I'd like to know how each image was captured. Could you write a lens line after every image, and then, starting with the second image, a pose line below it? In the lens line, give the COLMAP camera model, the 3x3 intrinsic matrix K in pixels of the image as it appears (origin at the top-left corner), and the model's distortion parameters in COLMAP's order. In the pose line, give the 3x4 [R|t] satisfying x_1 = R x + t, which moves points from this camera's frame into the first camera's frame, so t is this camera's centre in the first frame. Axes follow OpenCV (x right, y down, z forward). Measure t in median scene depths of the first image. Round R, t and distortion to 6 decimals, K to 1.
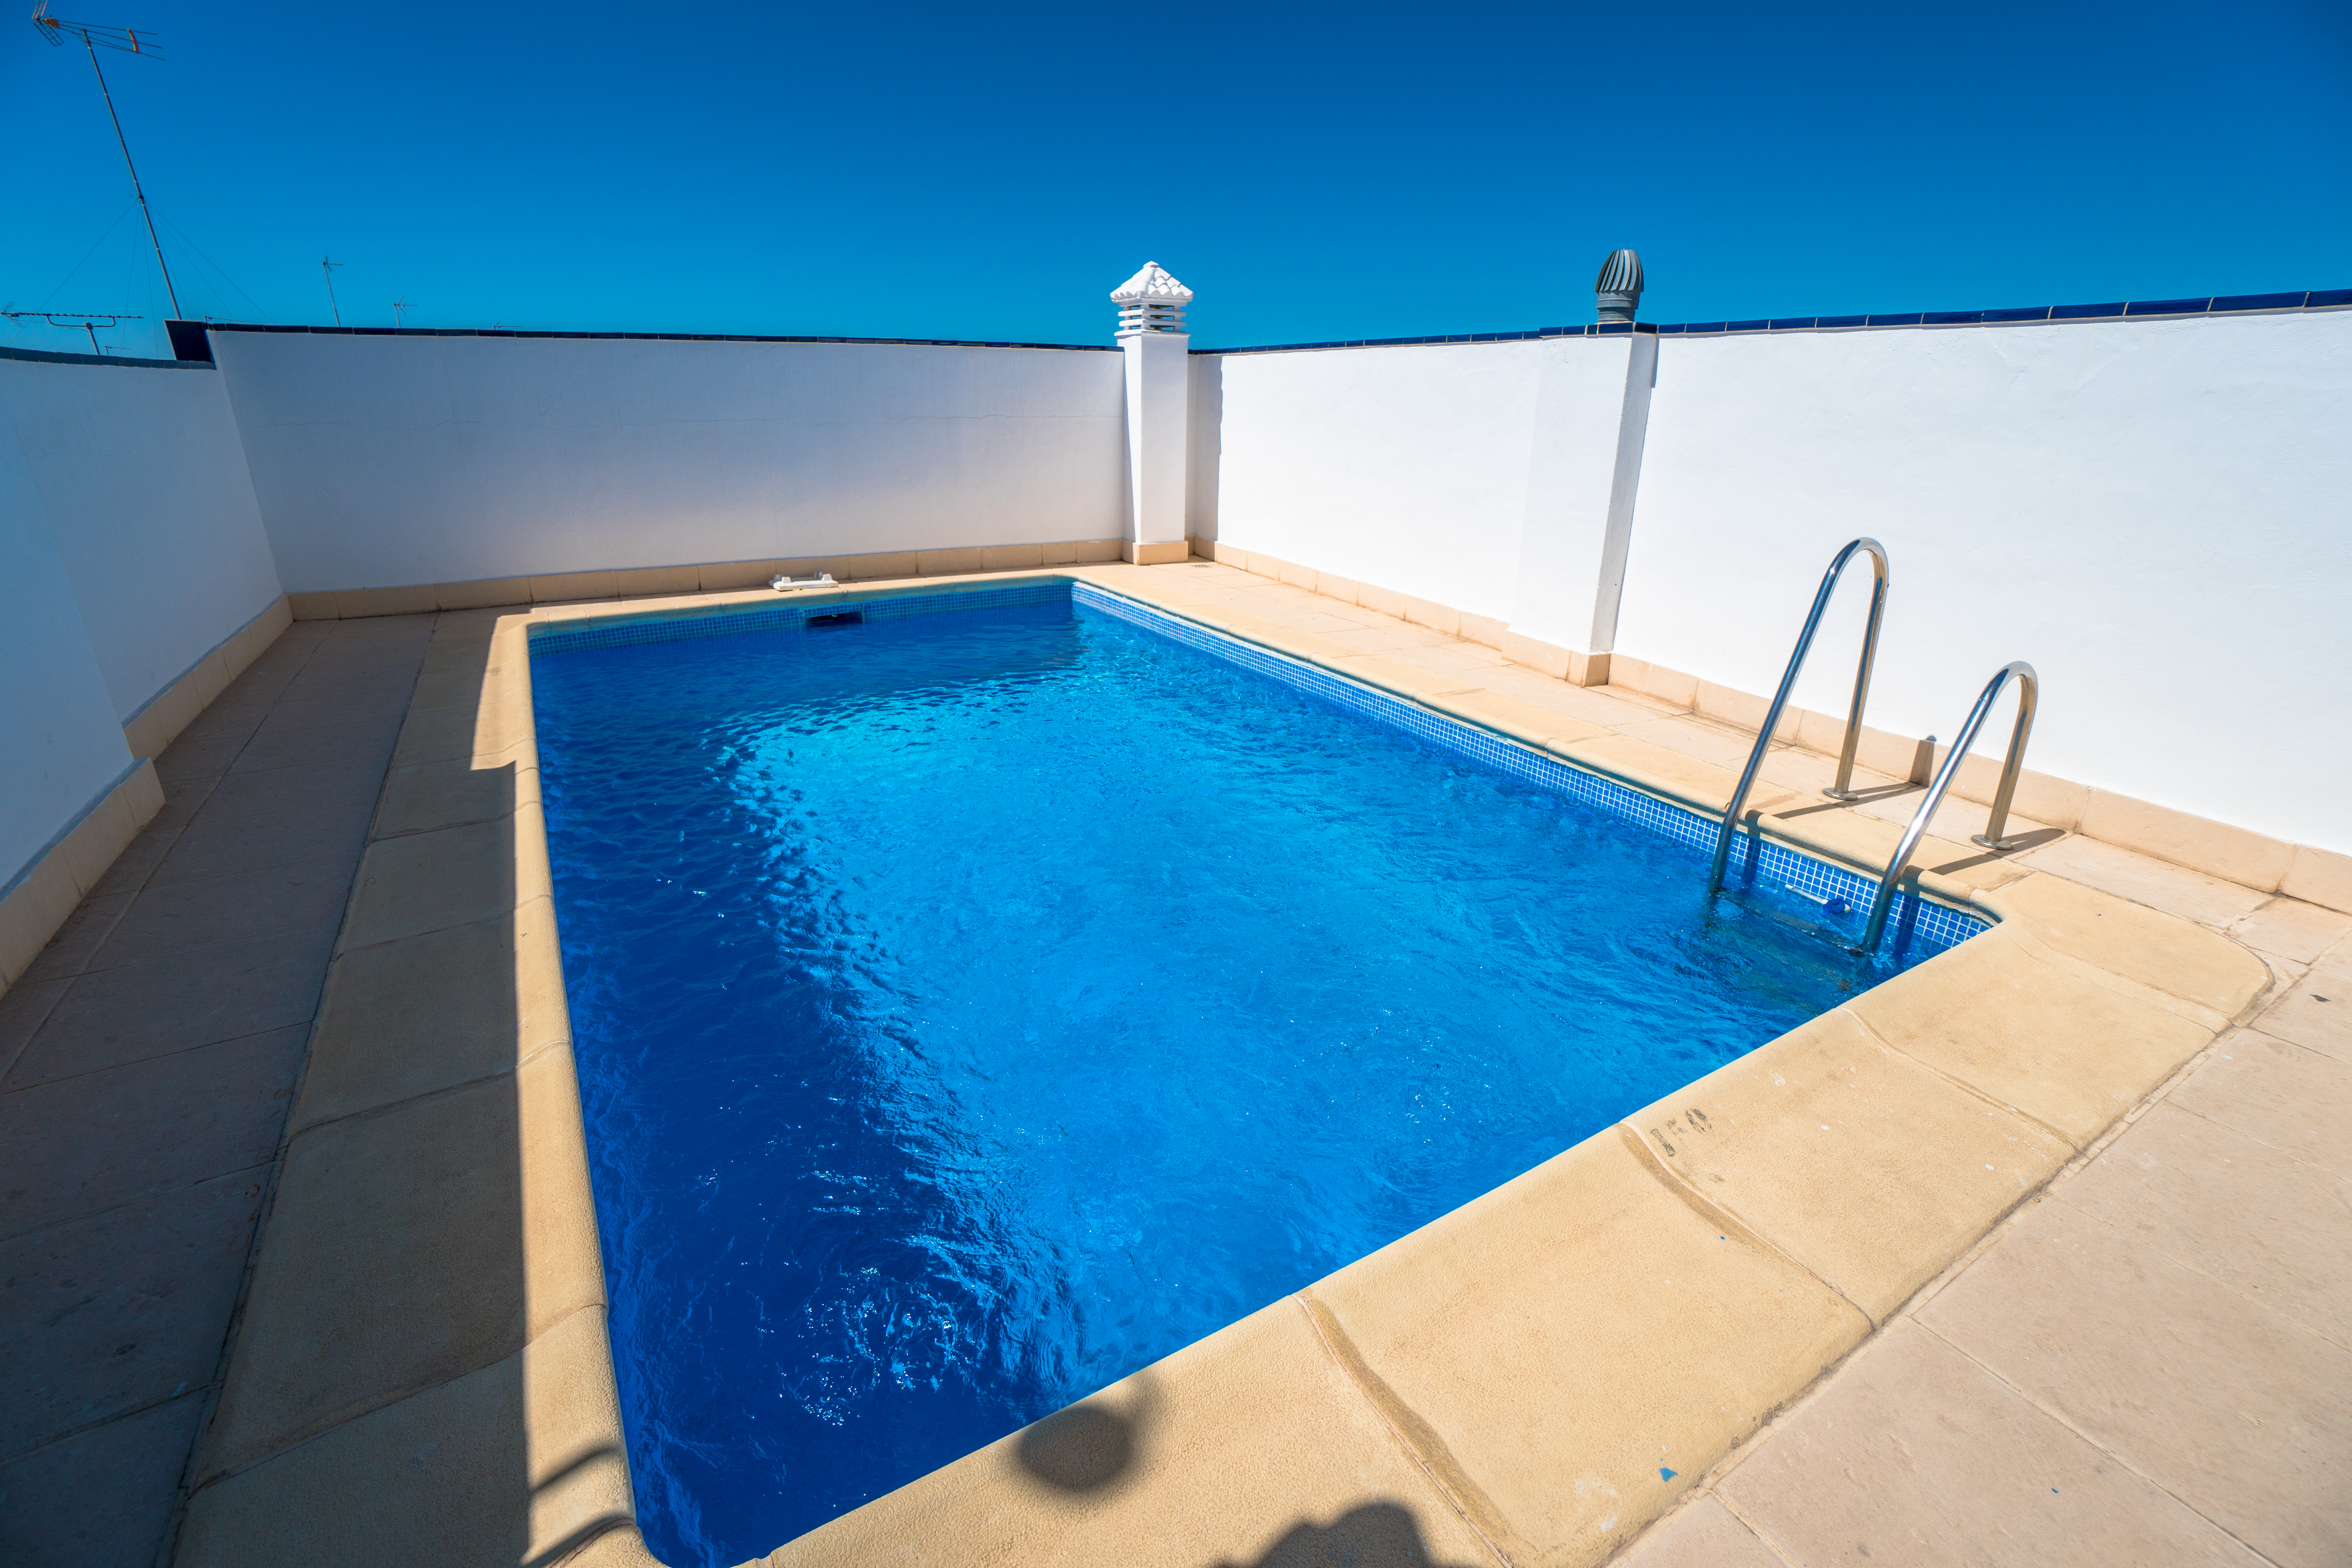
lens RADIAL K [[1033.7, 0, 1176.0], [0, 1033.7, 784.0], [0, 0, 1]] dist [-0.067341, 0.022556]
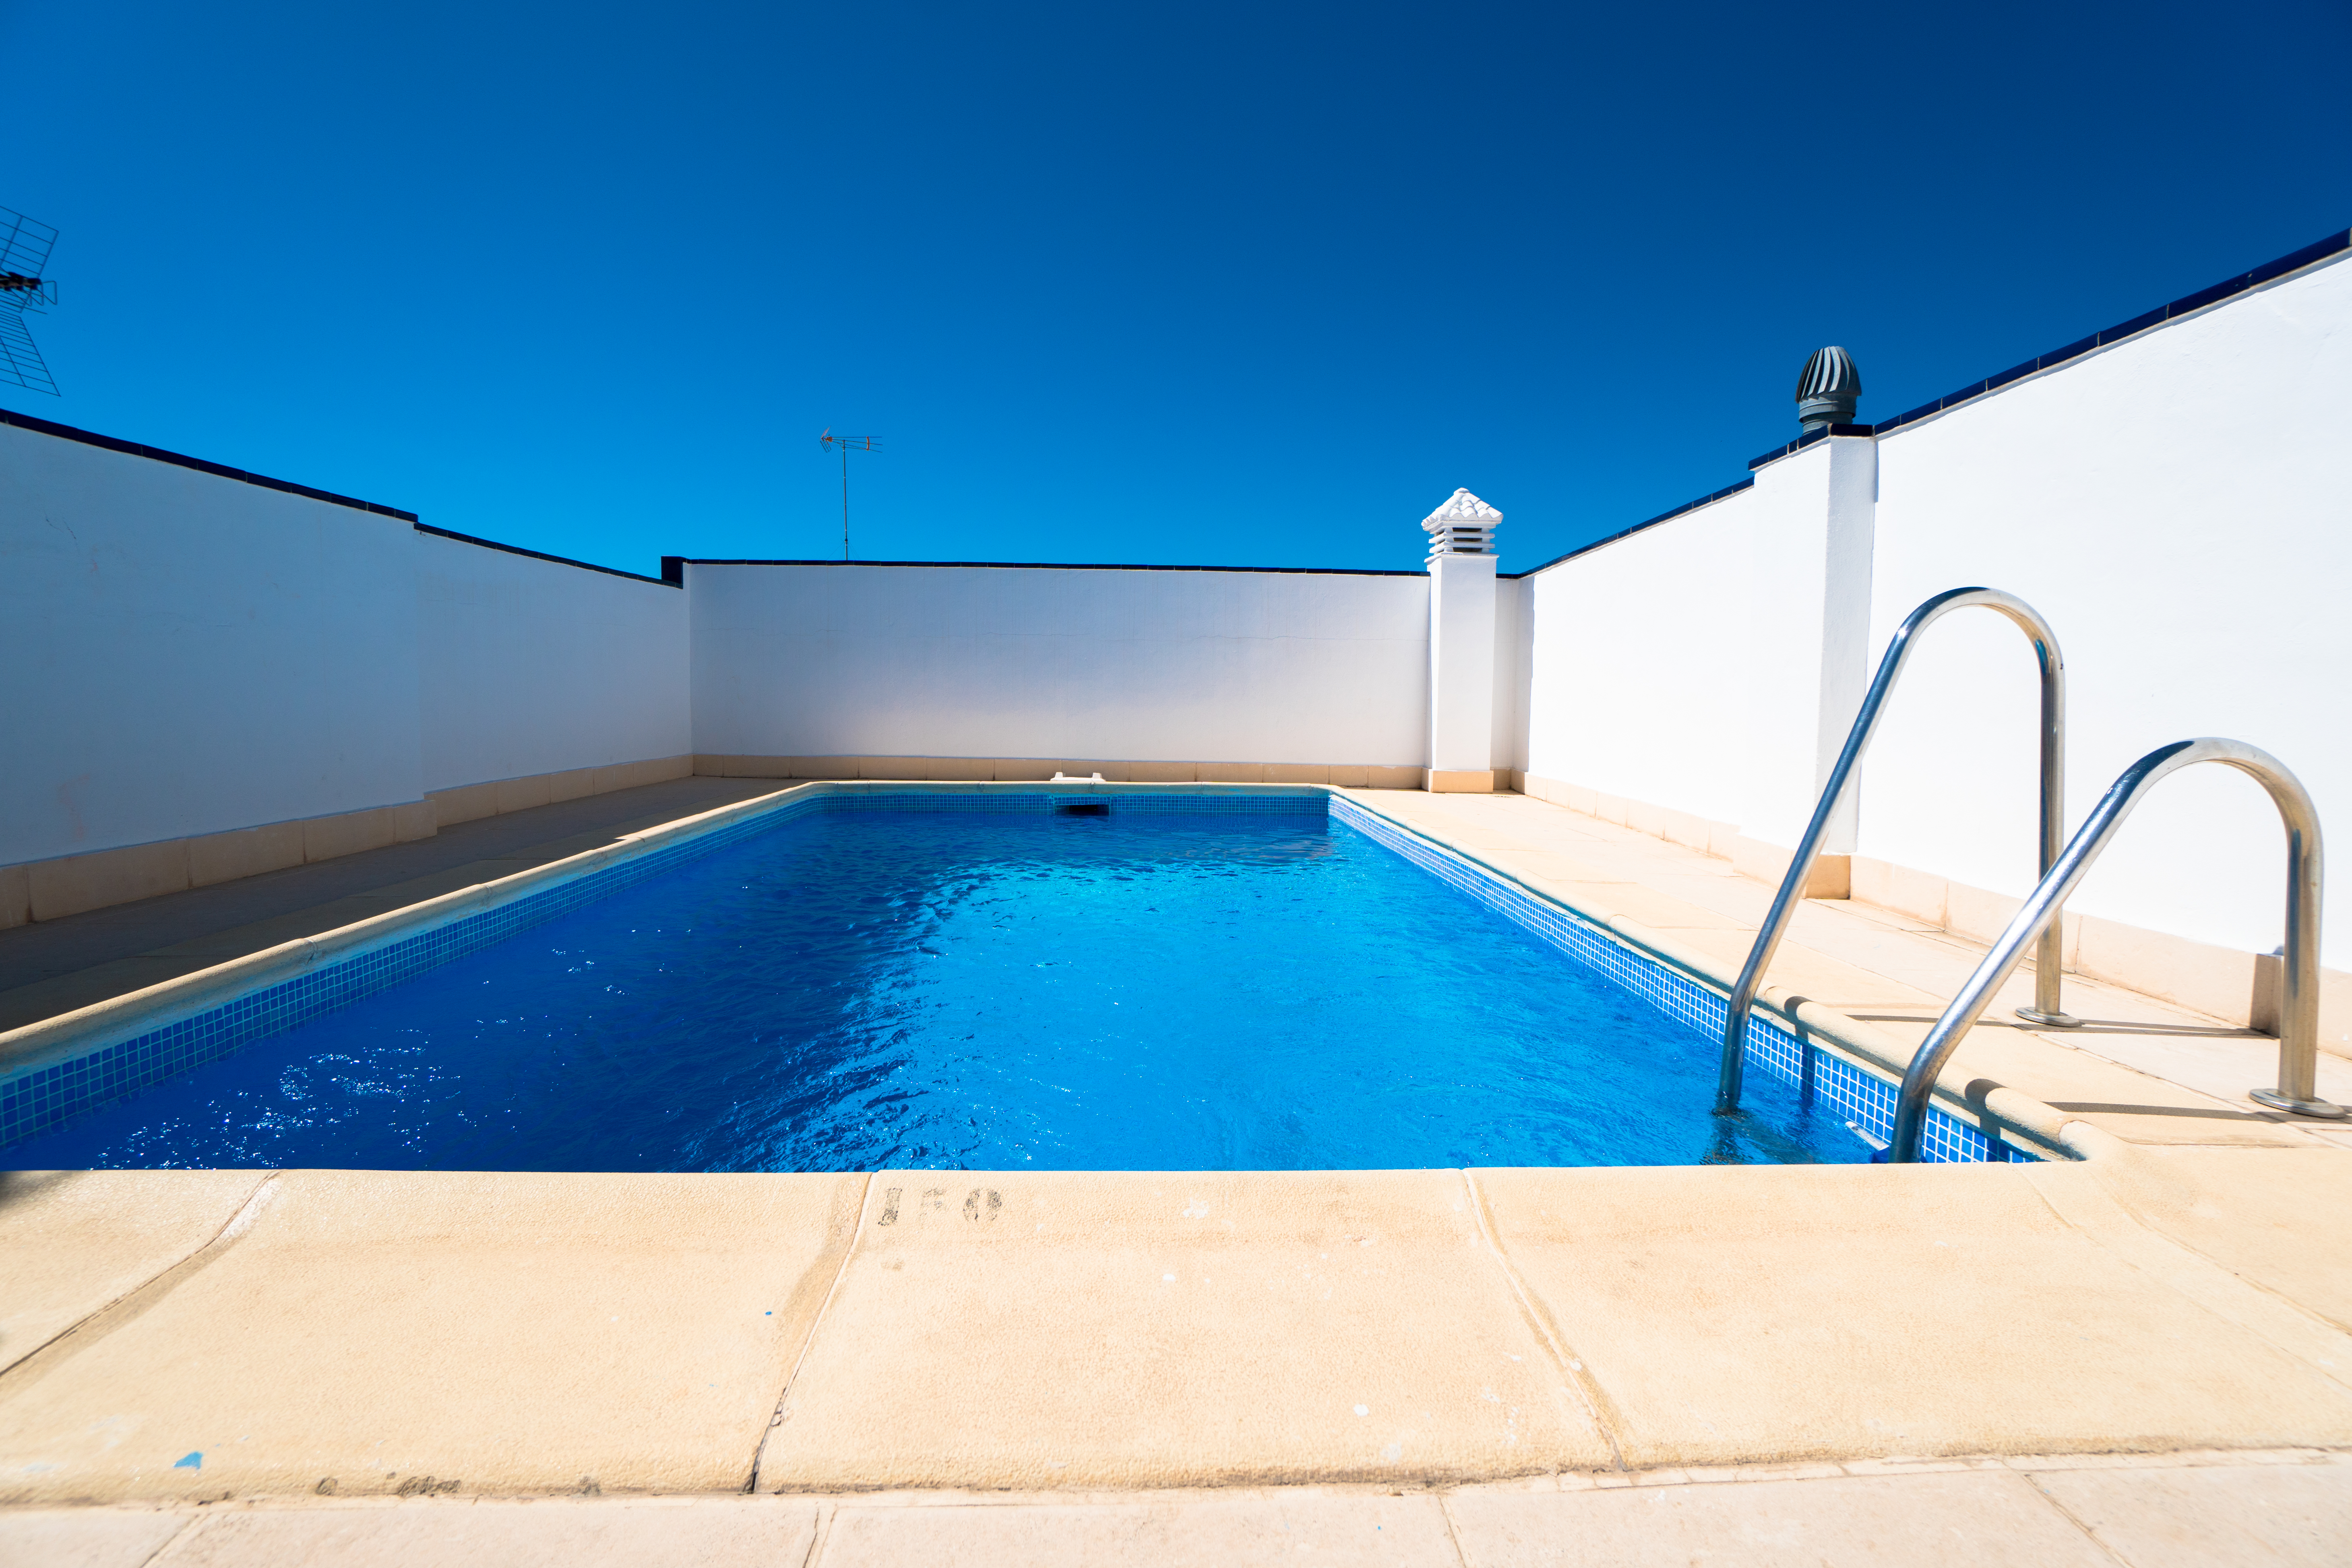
lens RADIAL K [[1068.1, 0, 1176.0], [0, 1068.1, 784.0], [0, 0, 1]] dist [-0.068875, 0.024228]
pose [[0.879820, 0.035755, -0.473960, 0.297058], [-0.169435, 0.955251, -0.242461, 0.069347], [0.444081, 0.293628, 0.846507, 0.128041]]
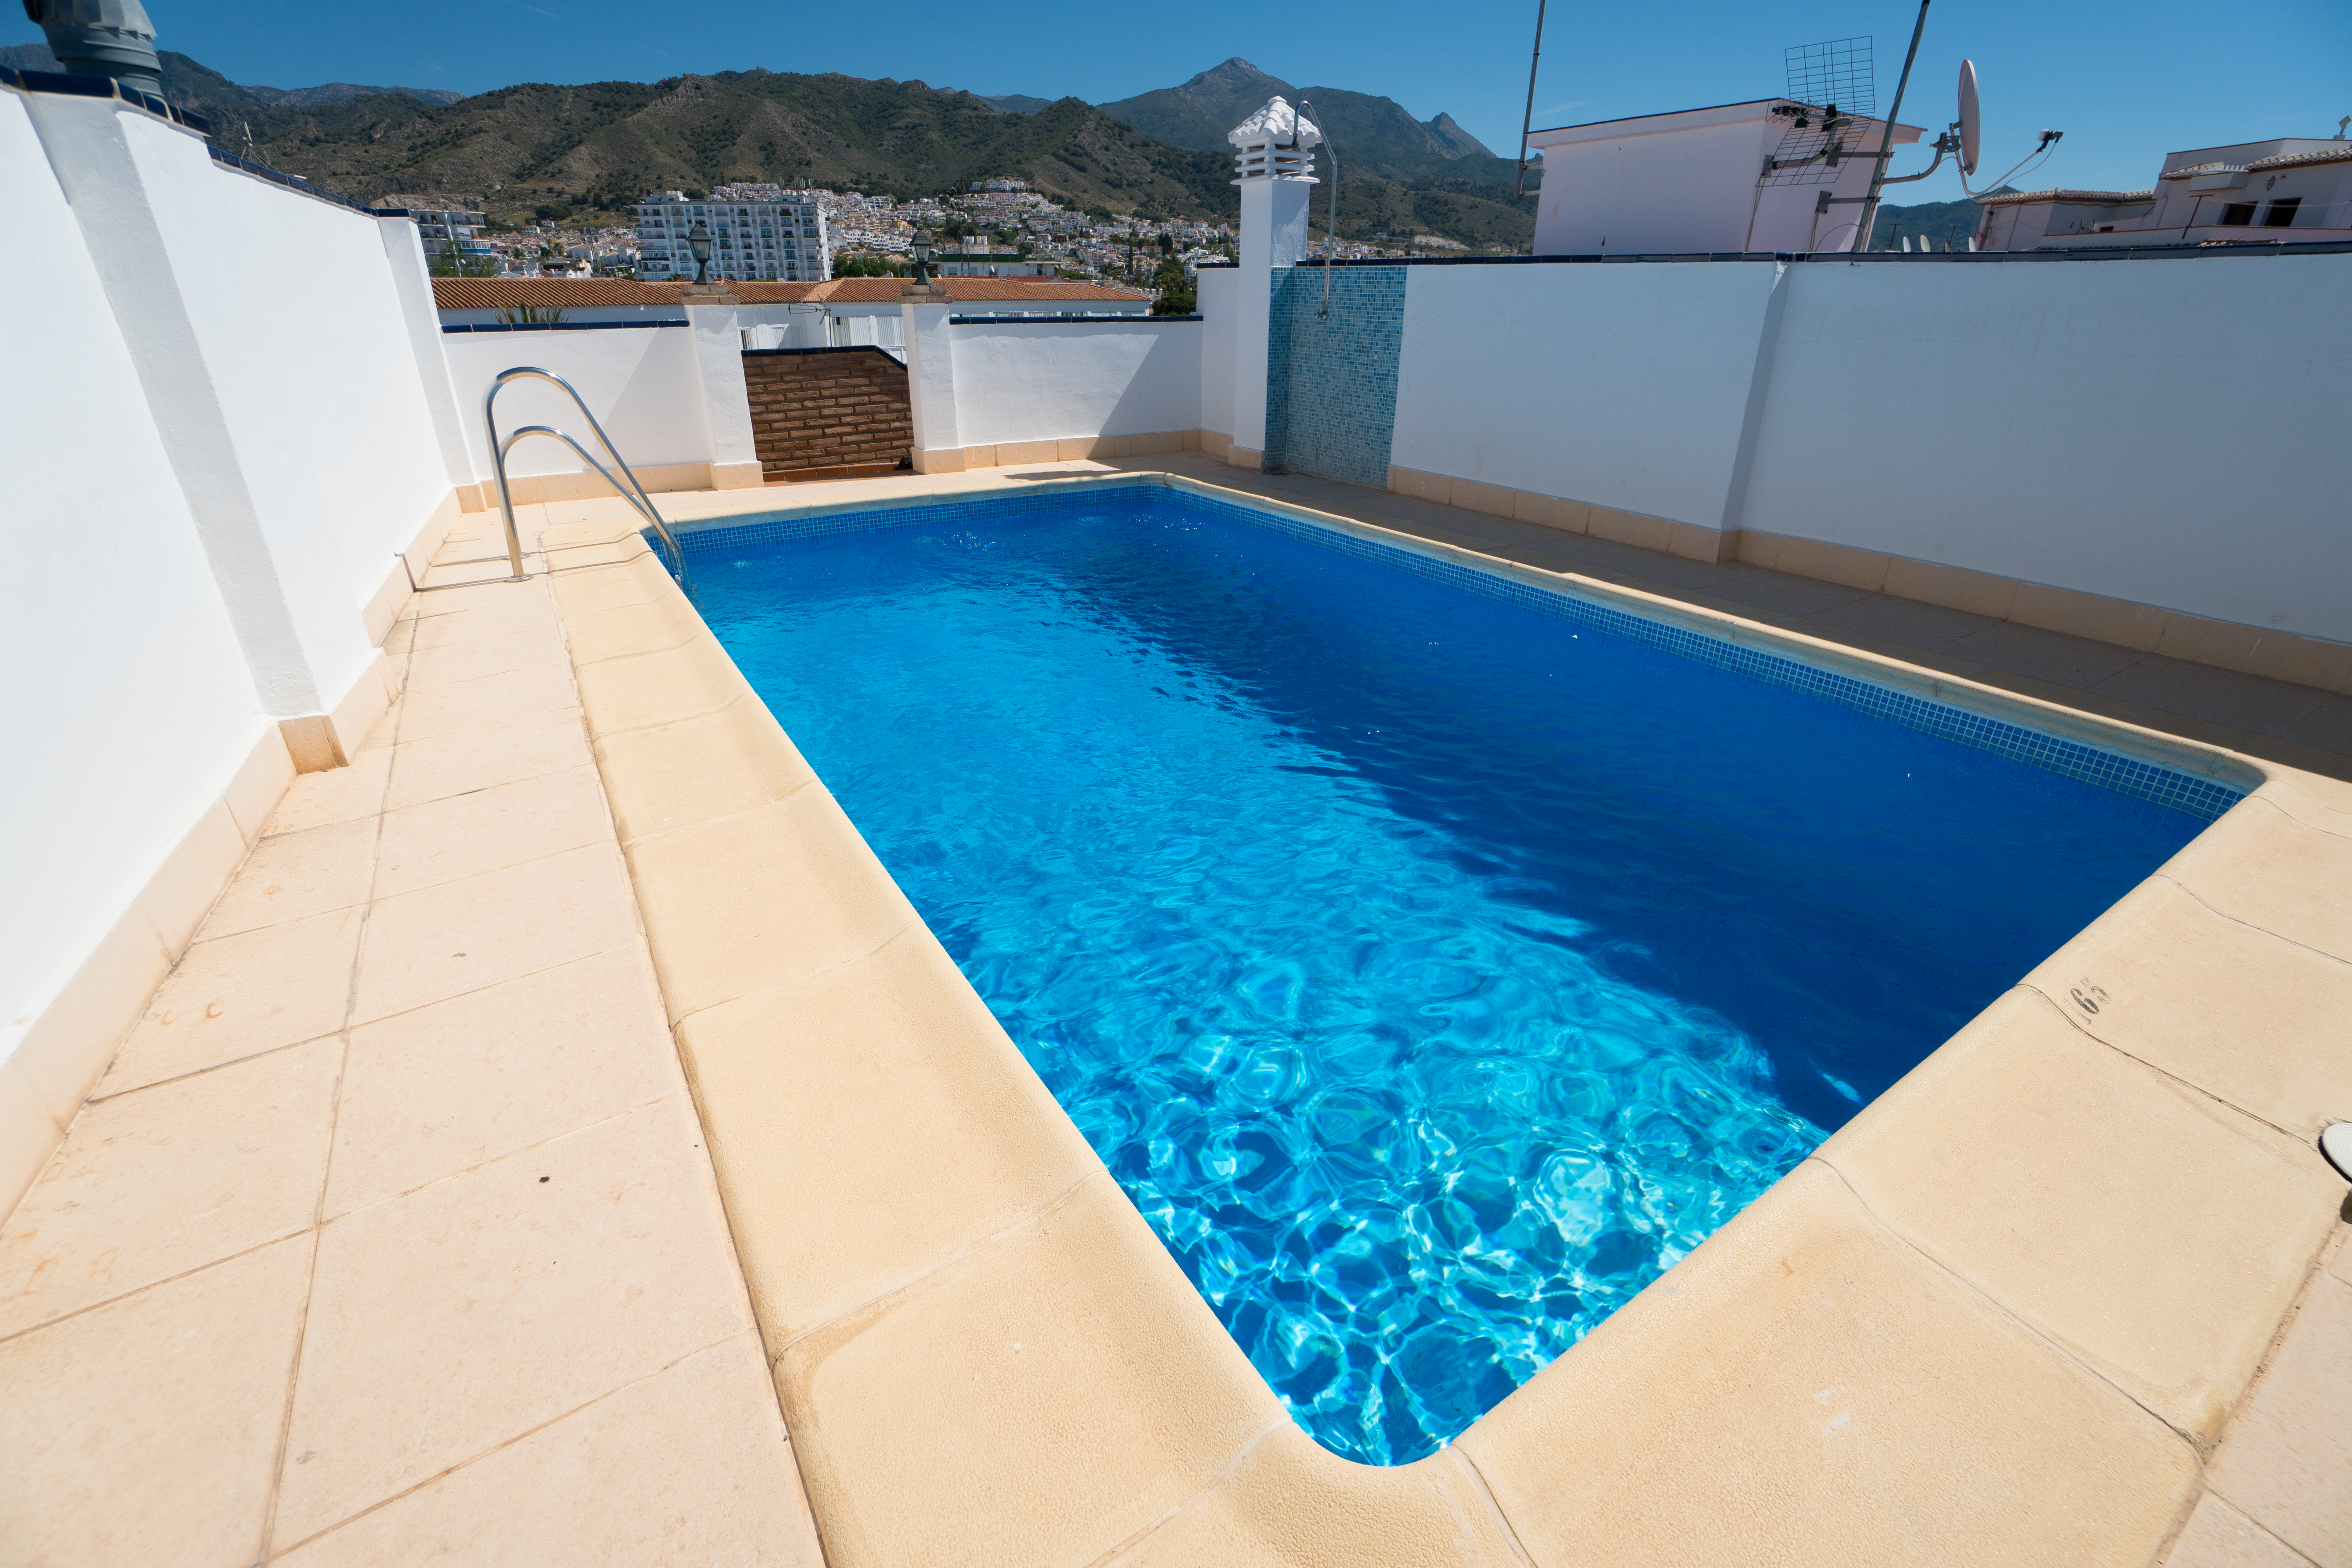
lens RADIAL K [[1059.3, 0, 1176.0], [0, 1059.3, 784.0], [0, 0, 1]] dist [-0.065389, 0.025017]
pose [[-0.999538, -0.011511, -0.028118, -0.100872], [-0.028299, 0.689485, 0.723747, -0.496407], [0.011056, 0.724209, -0.689492, 1.320483]]
